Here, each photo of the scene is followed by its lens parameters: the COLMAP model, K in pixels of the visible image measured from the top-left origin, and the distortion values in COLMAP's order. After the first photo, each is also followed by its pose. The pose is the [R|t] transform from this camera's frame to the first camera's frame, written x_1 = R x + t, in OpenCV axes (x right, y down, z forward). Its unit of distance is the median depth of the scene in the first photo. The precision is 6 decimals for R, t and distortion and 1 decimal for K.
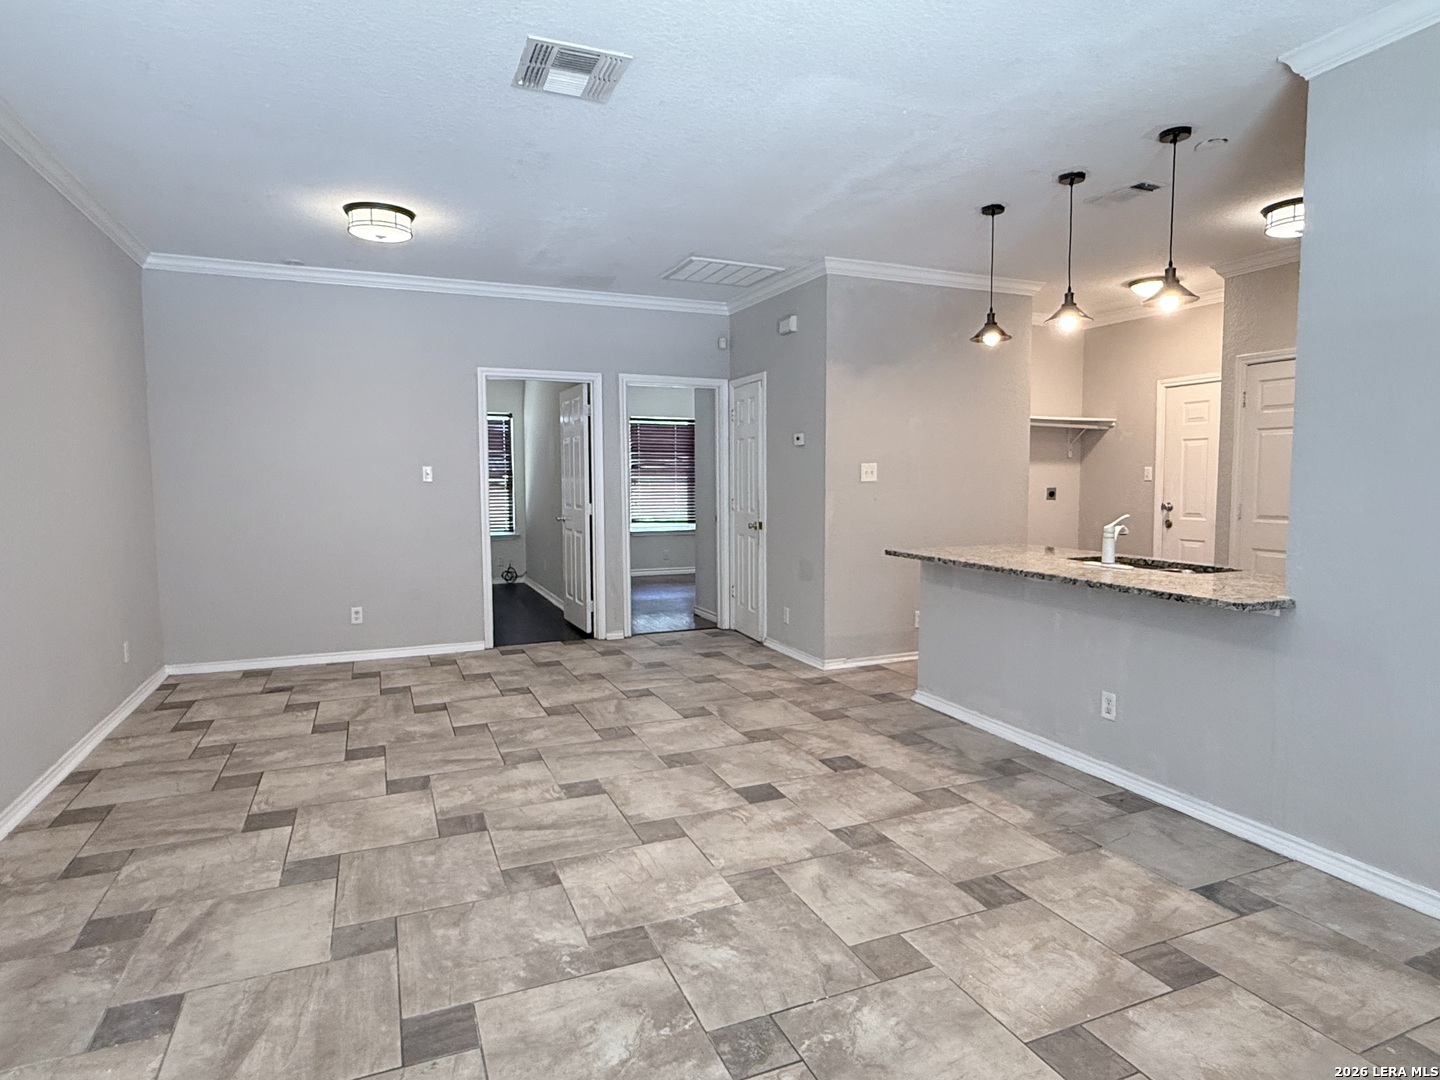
lens RADIAL K [[814.6, 0, 723.3], [0, 814.6, 532.2], [0, 0, 1]] dist [0.000278, -0.000248]
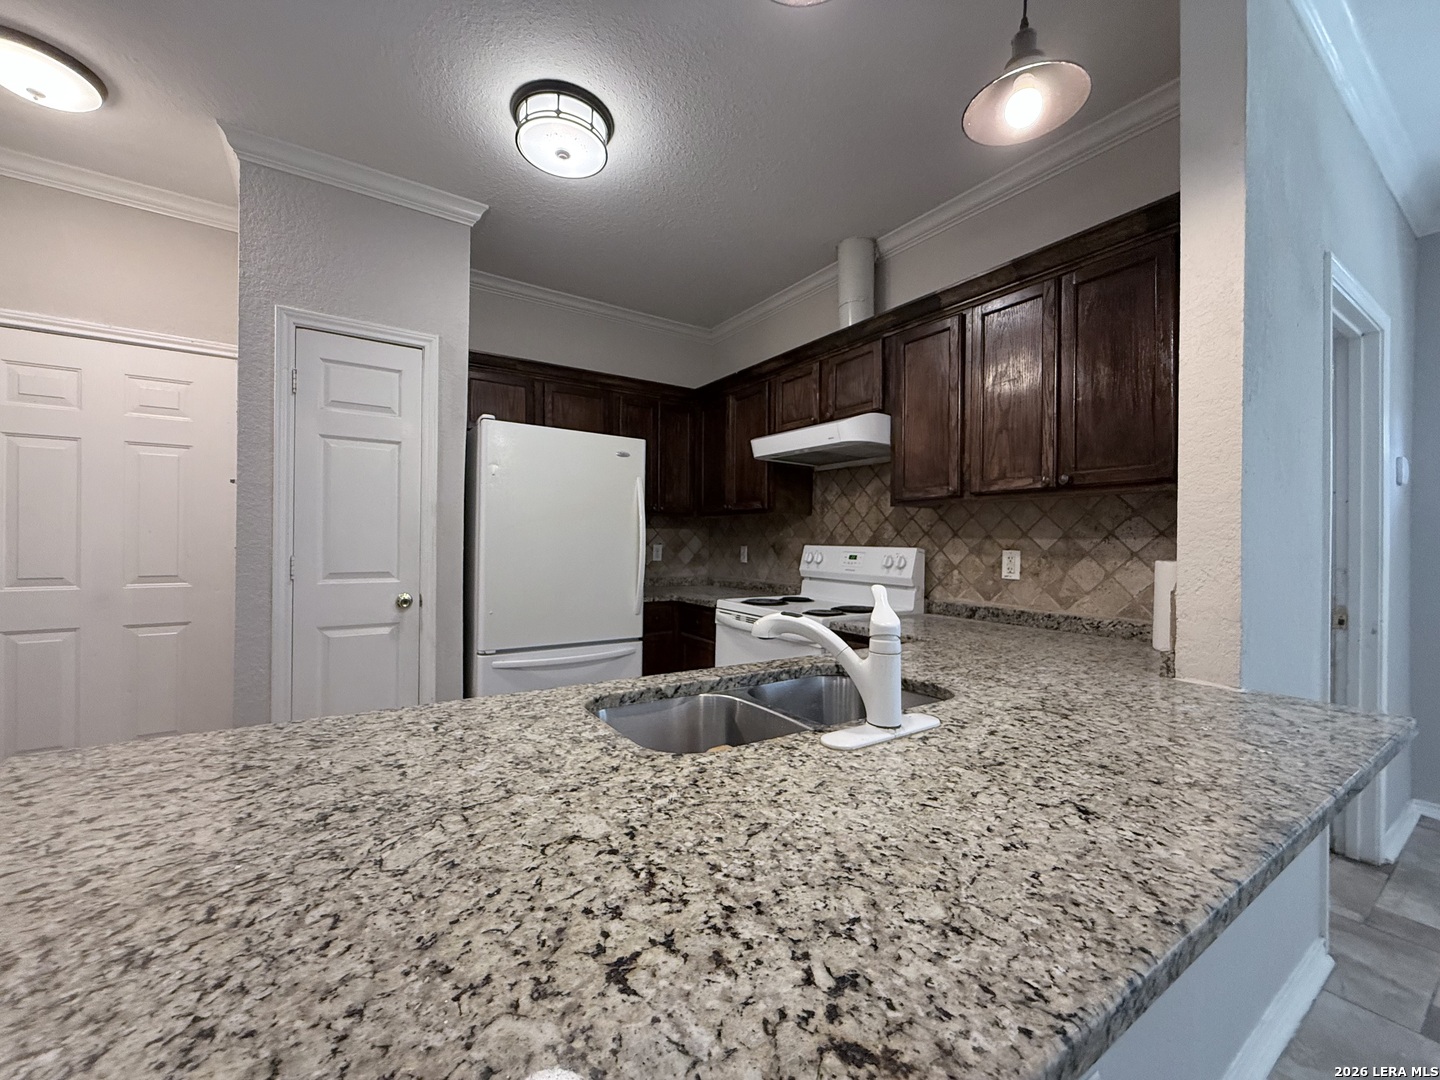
lens RADIAL K [[577.0, 0, 713.2], [0, 577.0, 540.2], [0, 0, 1]] dist [-0.001710, 0.000828]
pose [[-0.181644, 0.001955, 0.983362, 0.204032], [0.051991, 0.998618, 0.007618, -0.041643], [-0.981989, 0.052510, -0.181494, 0.960257]]
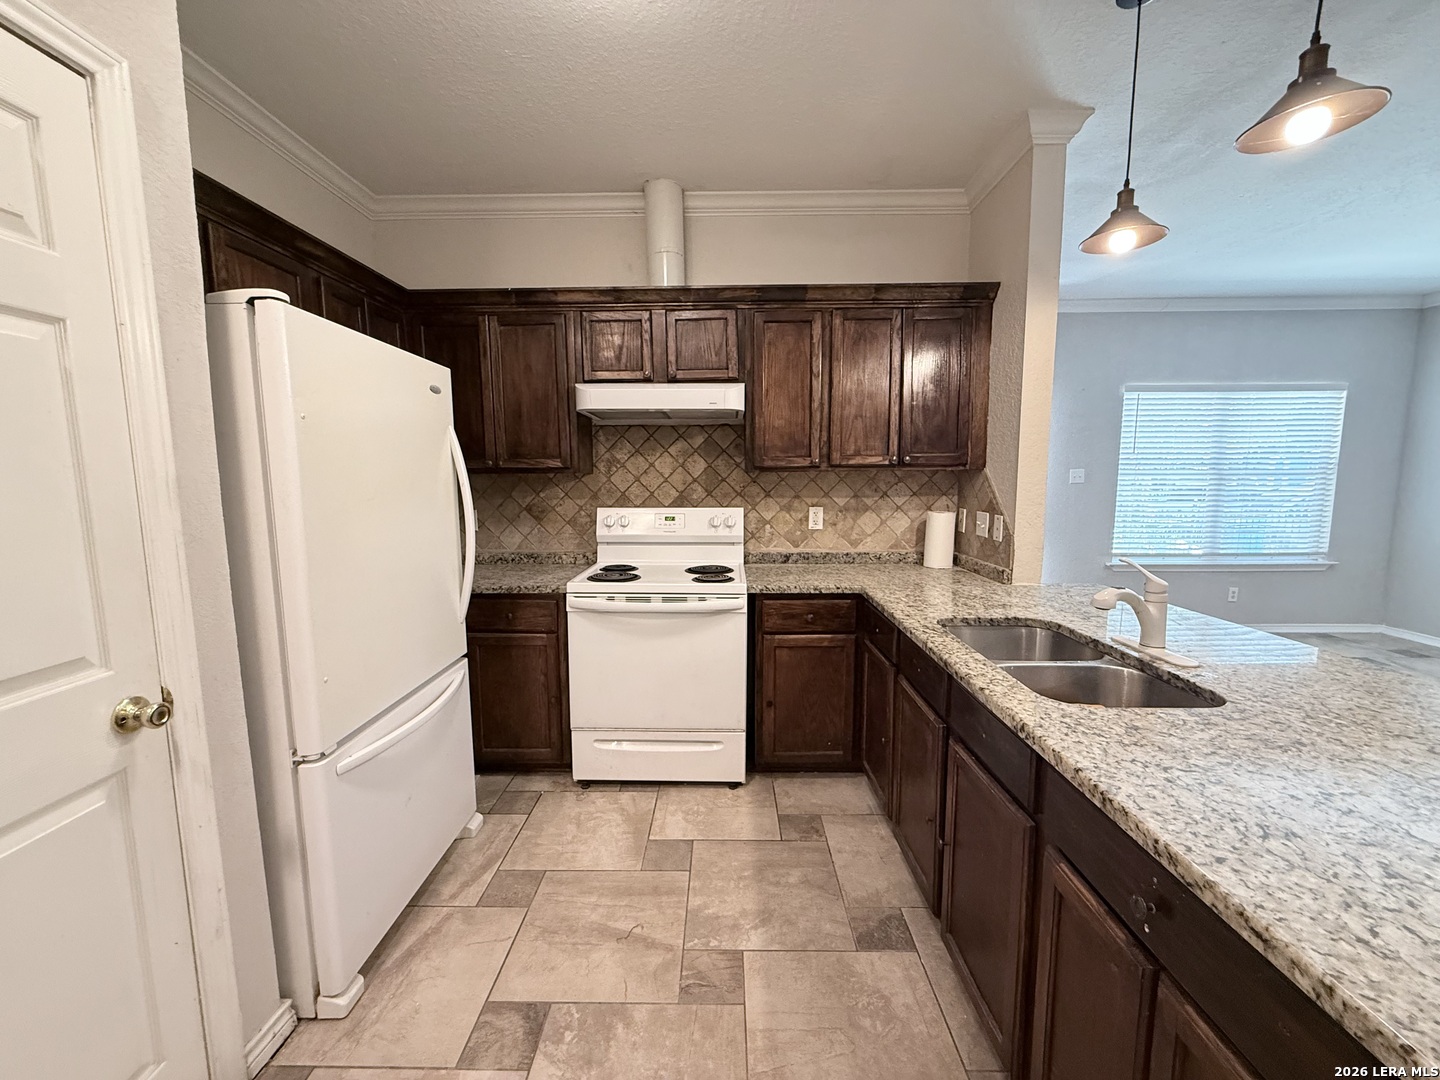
lens RADIAL K [[577.0, 0, 714.1], [0, 577.0, 541.1], [0, 0, 1]] dist [-0.001710, 0.000828]
pose [[-0.912048, -0.040255, 0.408102, 0.507130], [0.034499, 0.984111, 0.174172, -0.097671], [-0.408629, 0.172932, -0.896168, 1.264982]]
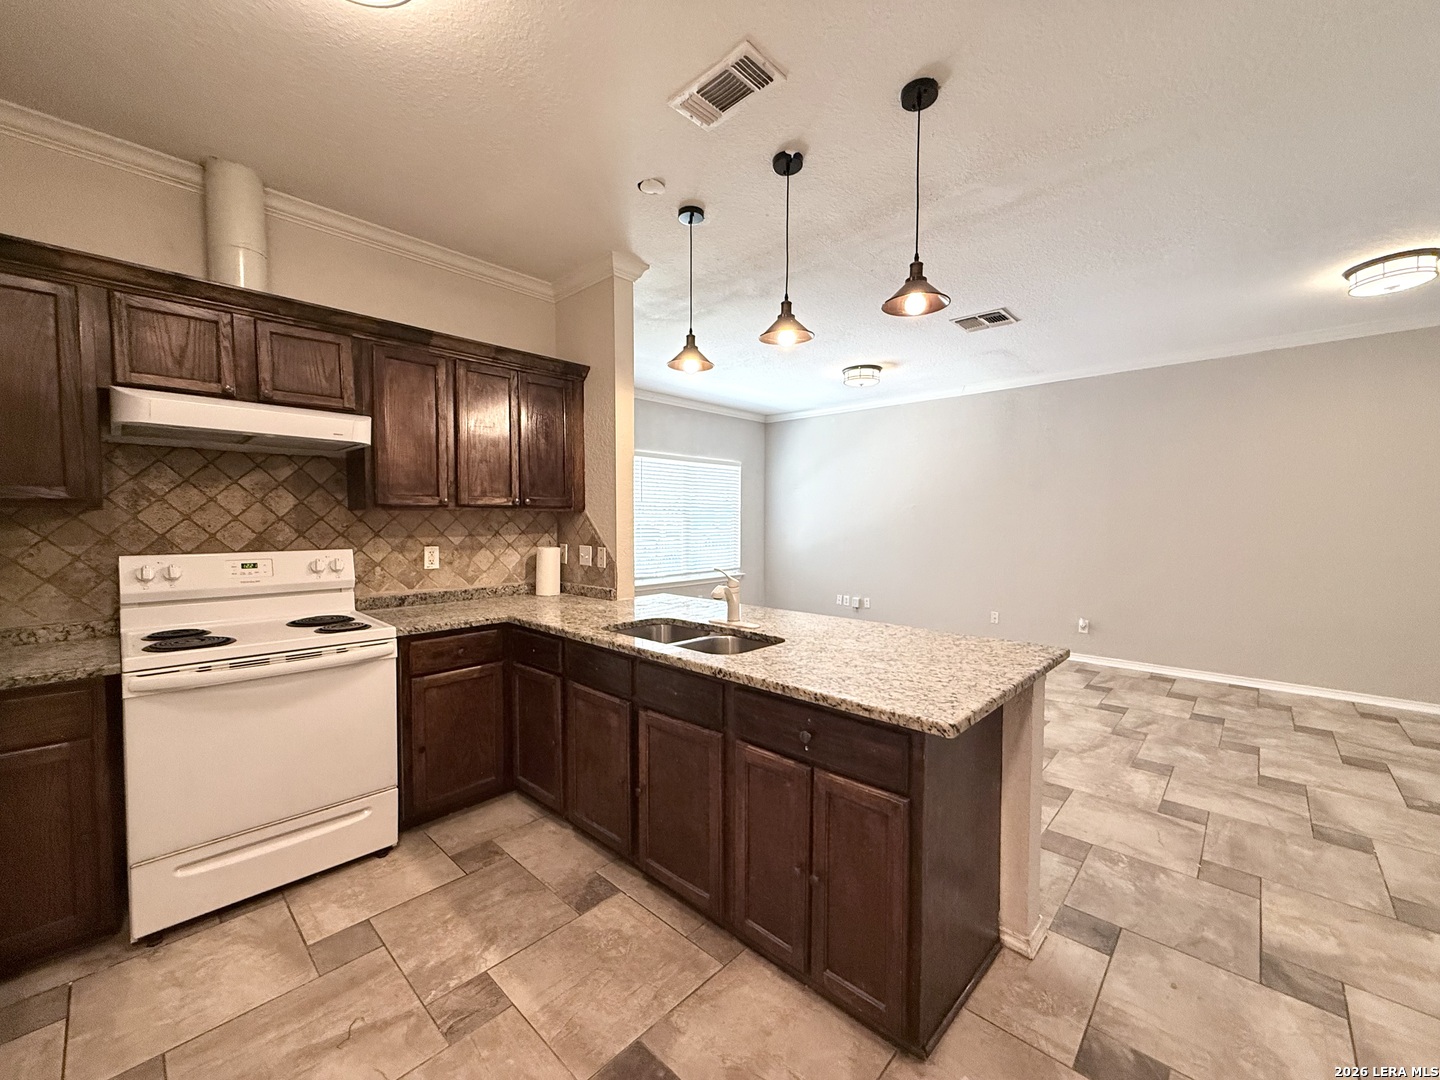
lens RADIAL K [[577.0, 0, 720.3], [0, 577.0, 540.4], [0, 0, 1]] dist [-0.001710, 0.000828]
pose [[-0.915363, 0.015287, -0.402339, 0.639835], [-0.027921, 0.994463, 0.101307, -0.099690], [0.401660, 0.103967, -0.909868, 1.351491]]
